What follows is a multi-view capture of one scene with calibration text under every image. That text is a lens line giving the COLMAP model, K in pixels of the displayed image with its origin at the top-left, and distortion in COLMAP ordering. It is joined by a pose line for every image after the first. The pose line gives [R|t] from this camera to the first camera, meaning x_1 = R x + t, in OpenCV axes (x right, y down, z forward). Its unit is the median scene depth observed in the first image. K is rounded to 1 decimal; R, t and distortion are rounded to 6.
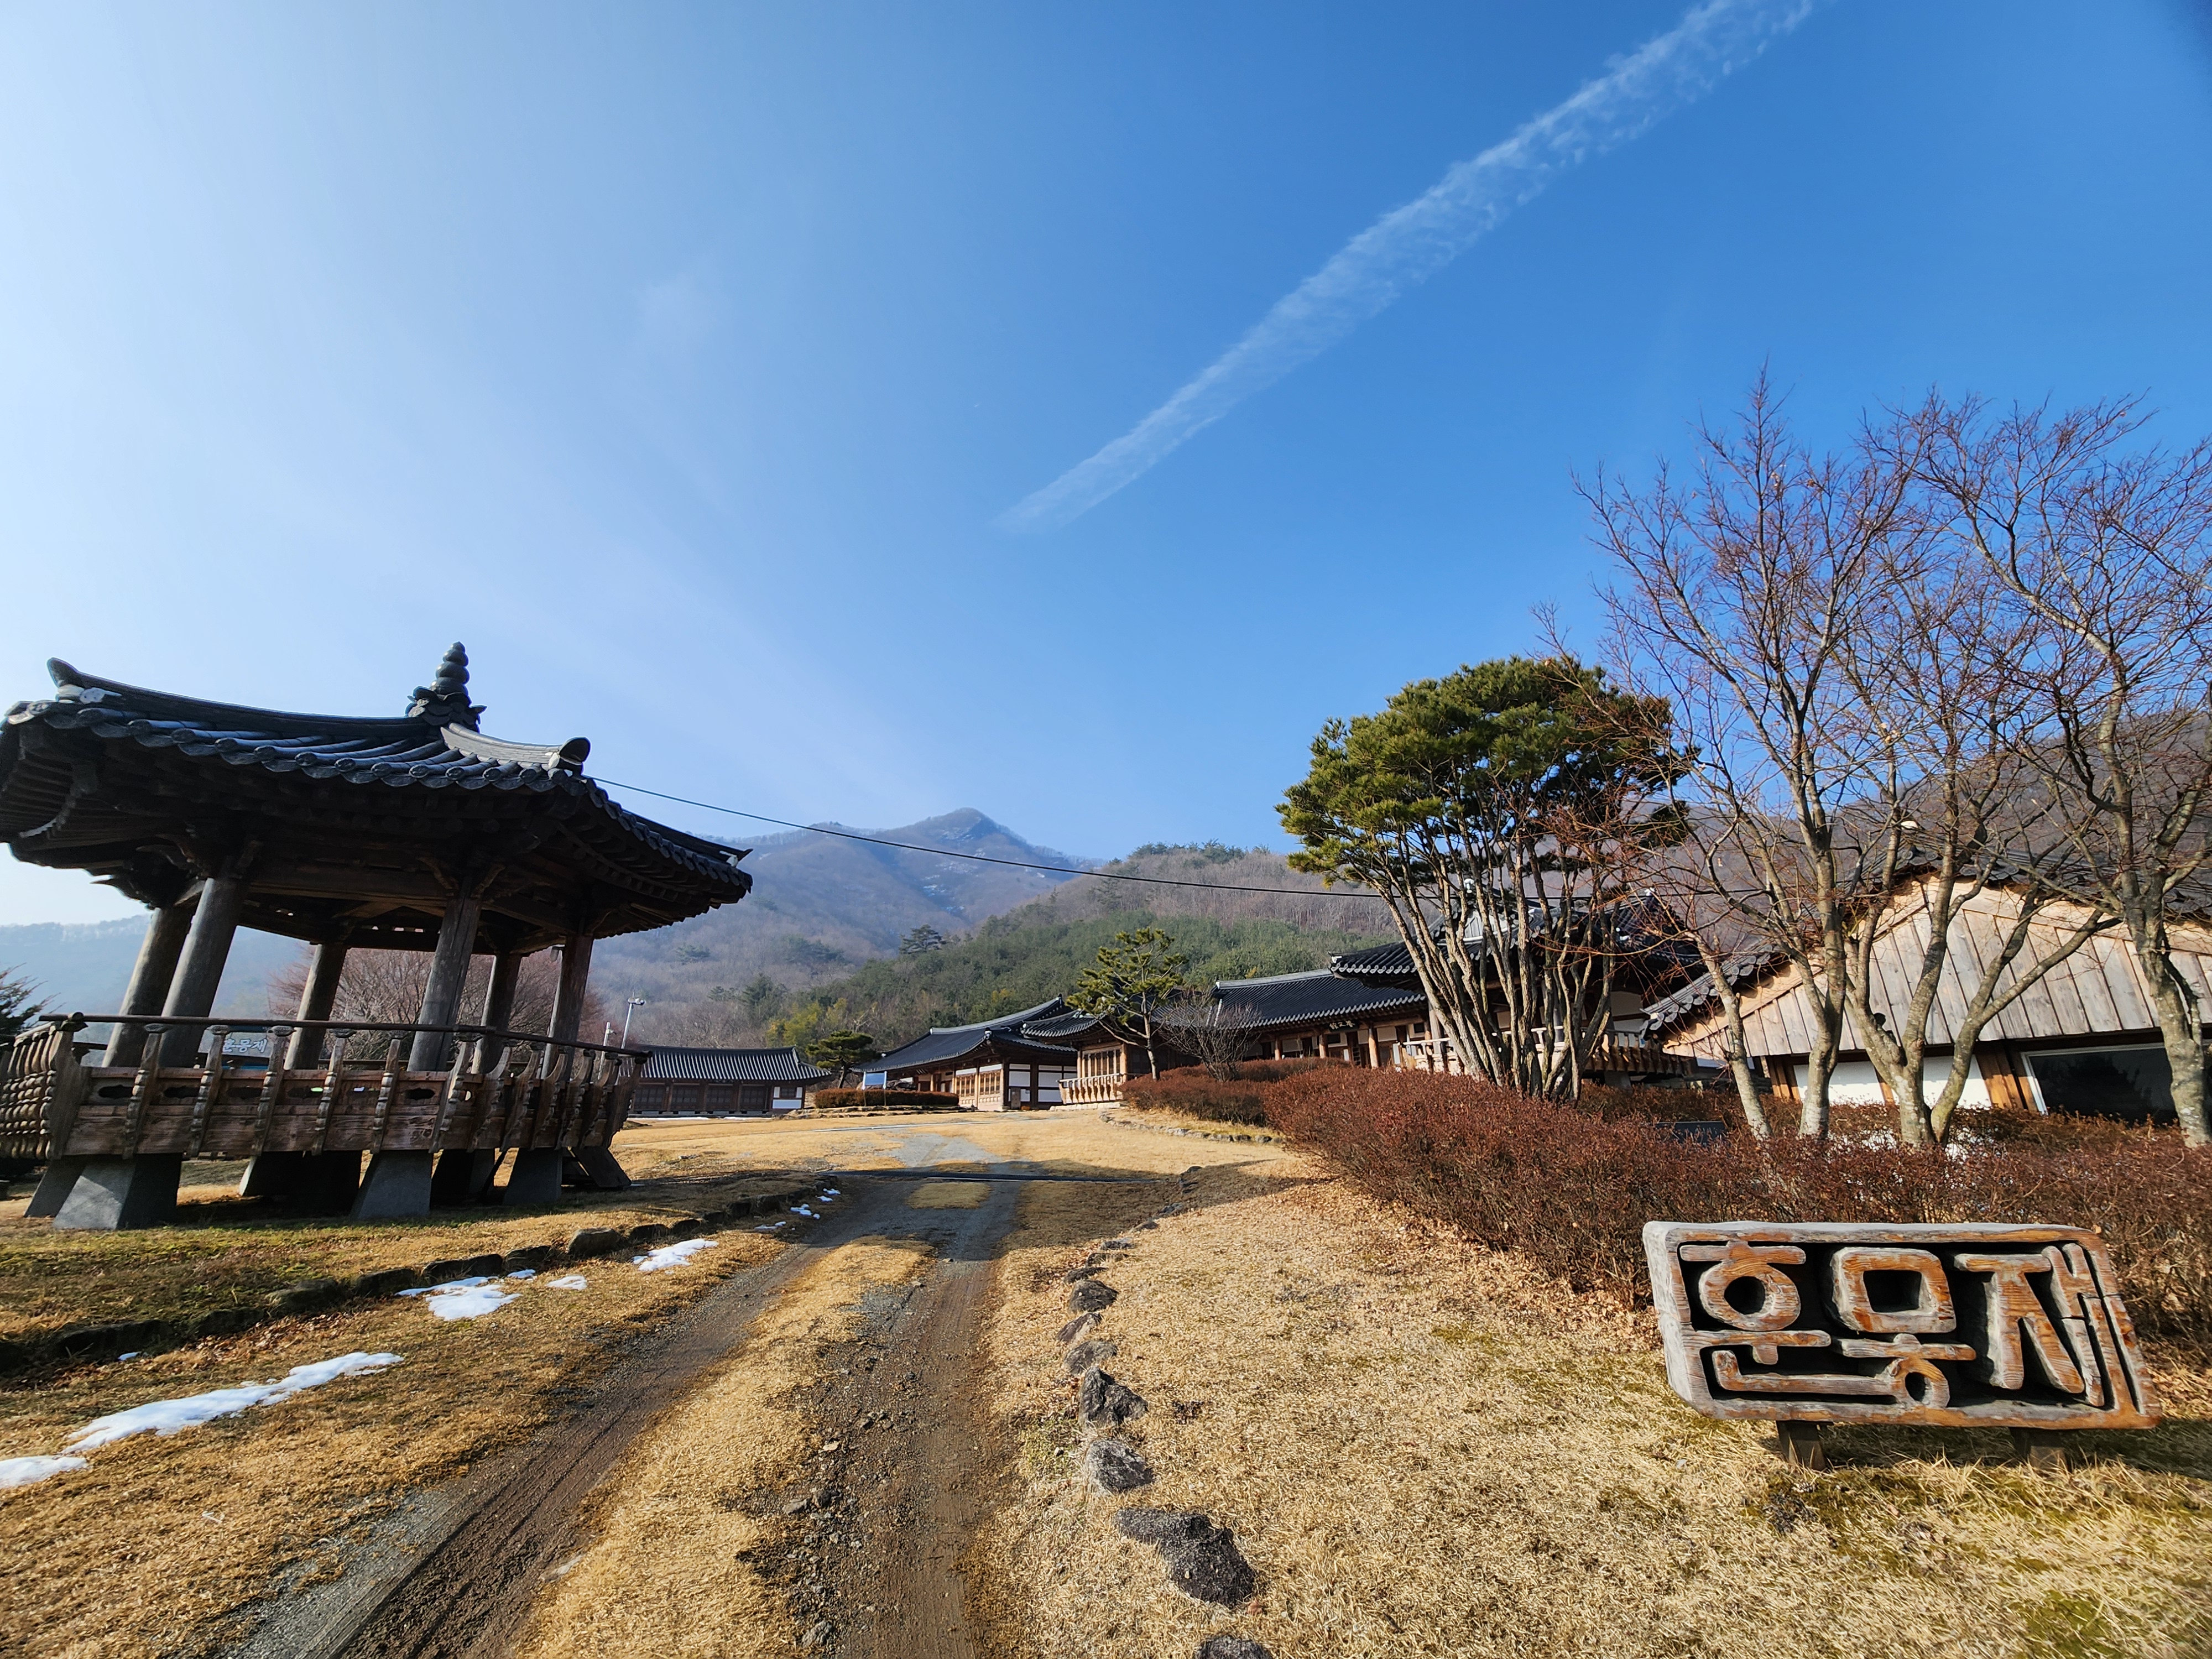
lens RADIAL K [[915.4, 0, 1096.9], [0, 915.4, 817.7], [0, 0, 1]] dist [0.003137, 0.000039]
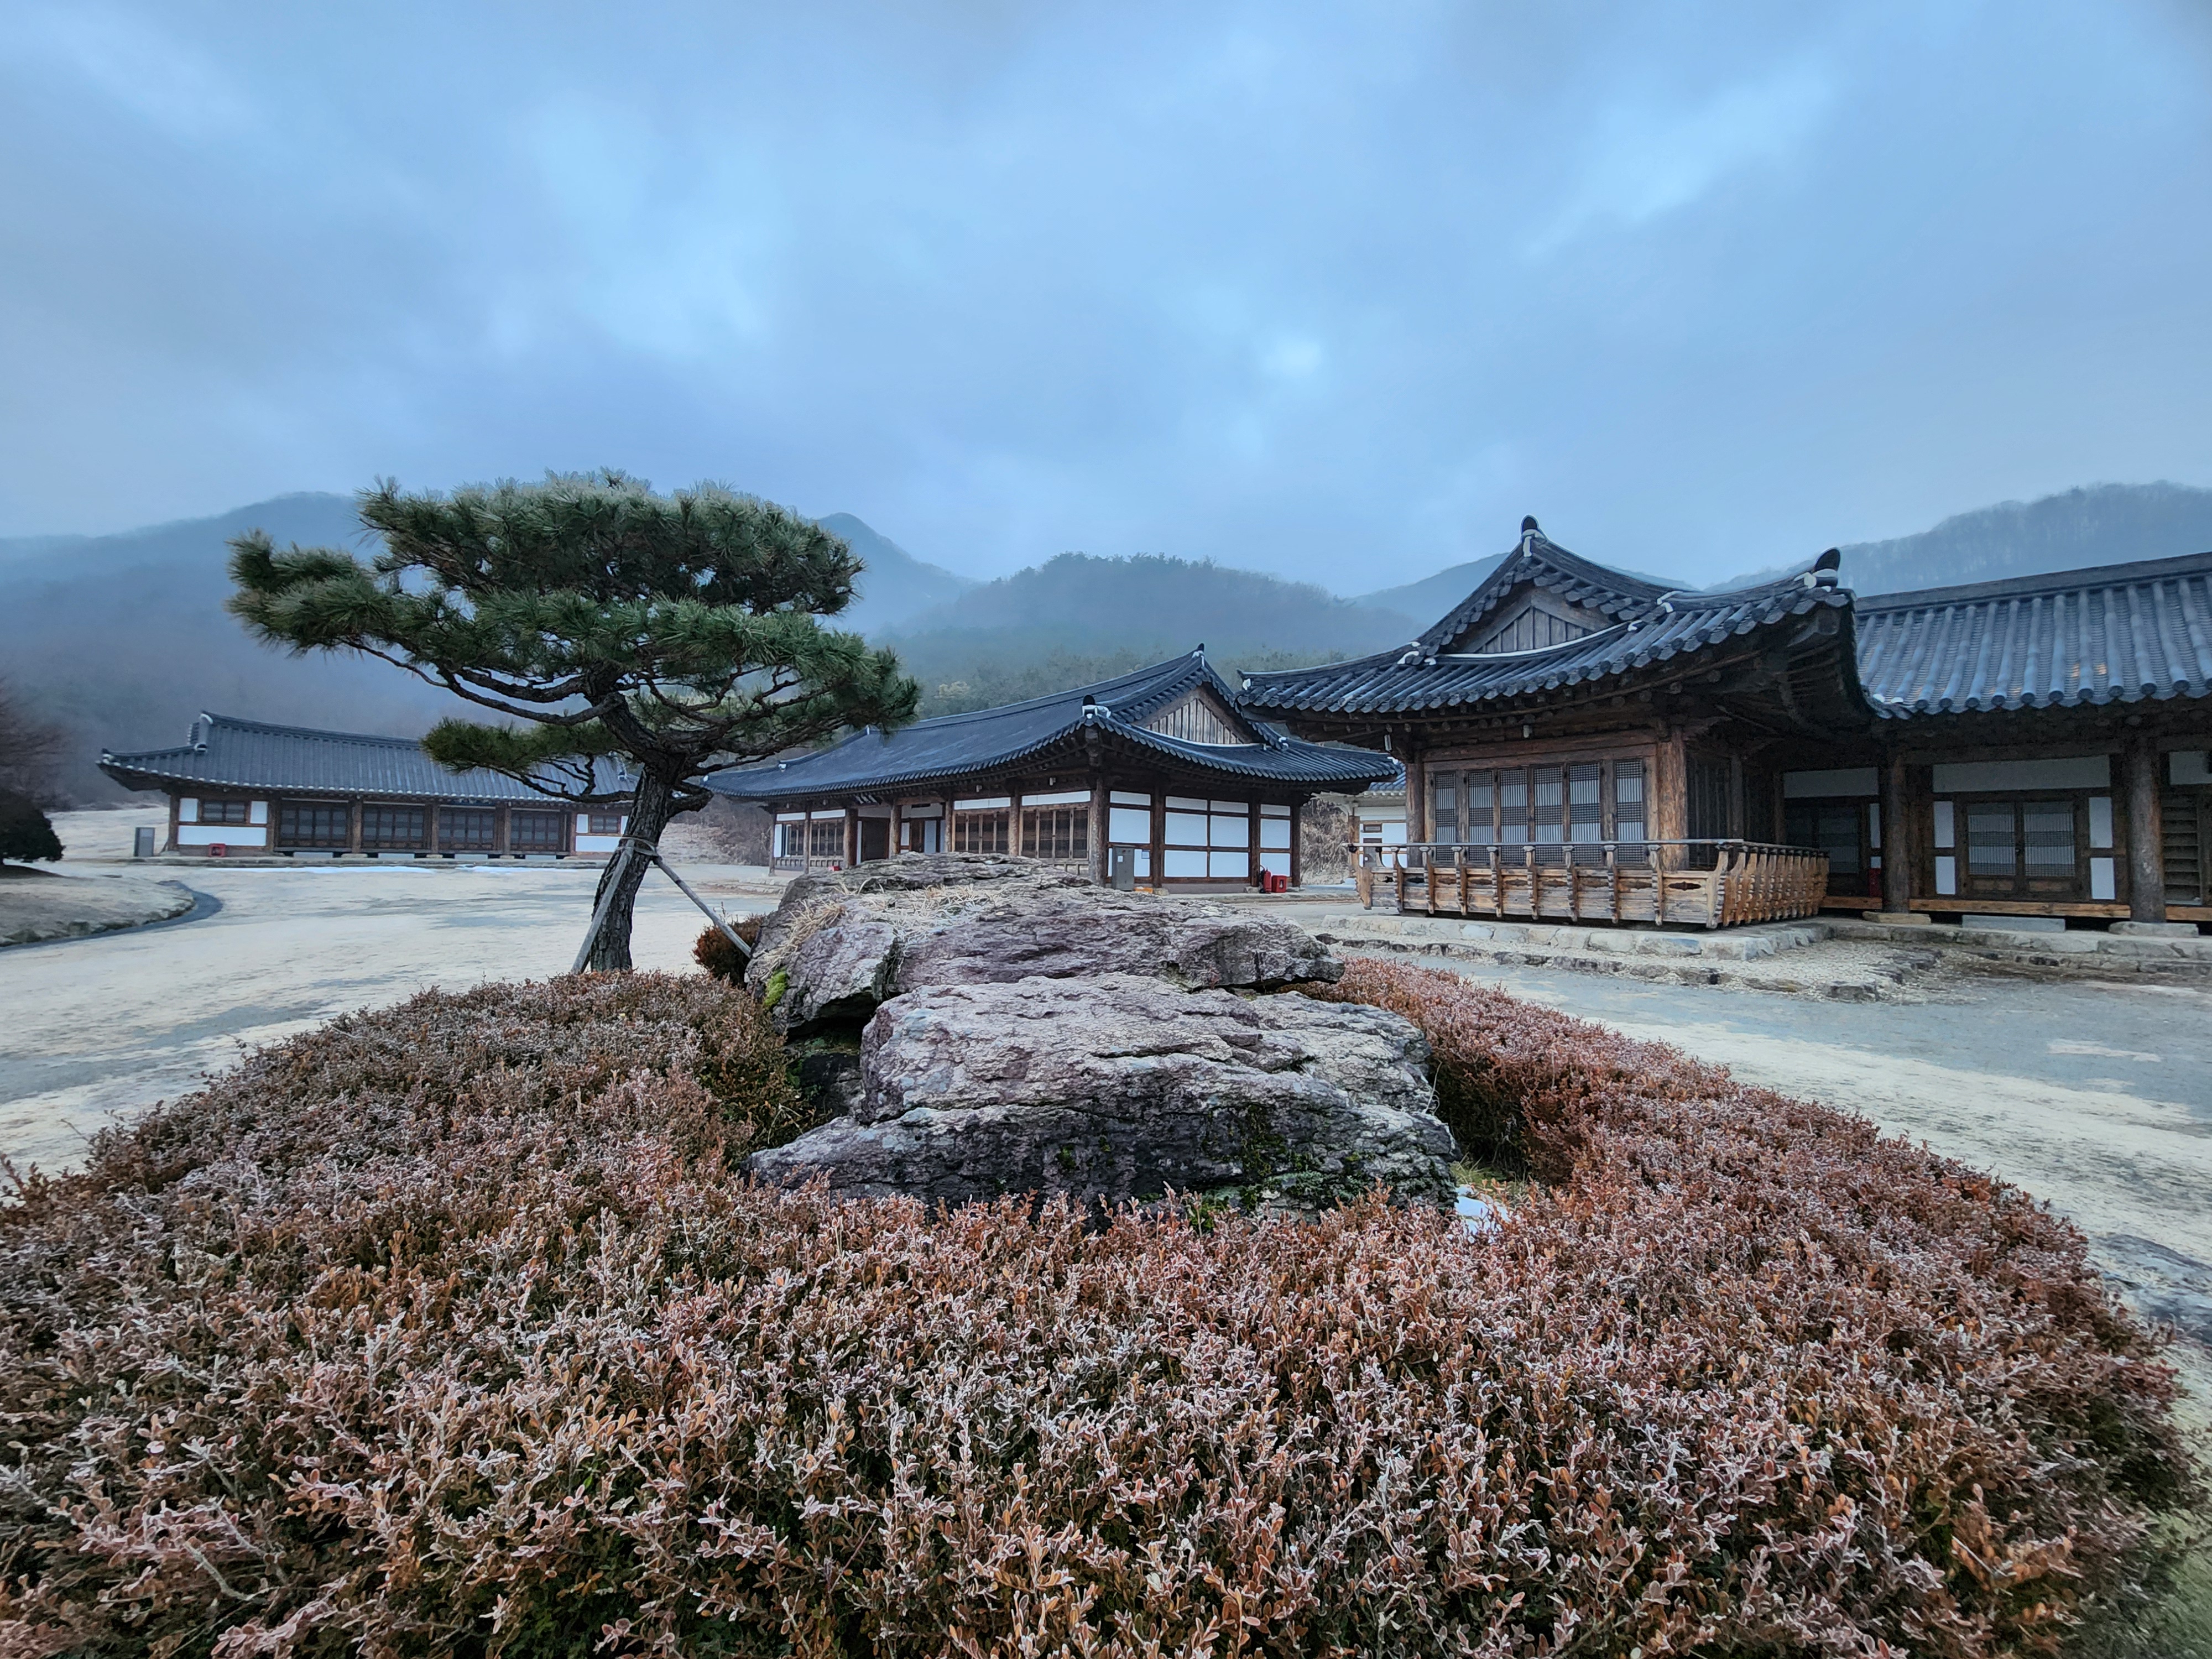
lens RADIAL K [[915.4, 0, 1107.5], [0, 915.4, 836.1], [0, 0, 1]] dist [0.003137, 0.000039]
pose [[0.988670, 0.029407, 0.147199, -0.111000], [-0.072506, 0.952195, 0.296763, 0.114921], [-0.131435, -0.304073, 0.943538, 0.418936]]
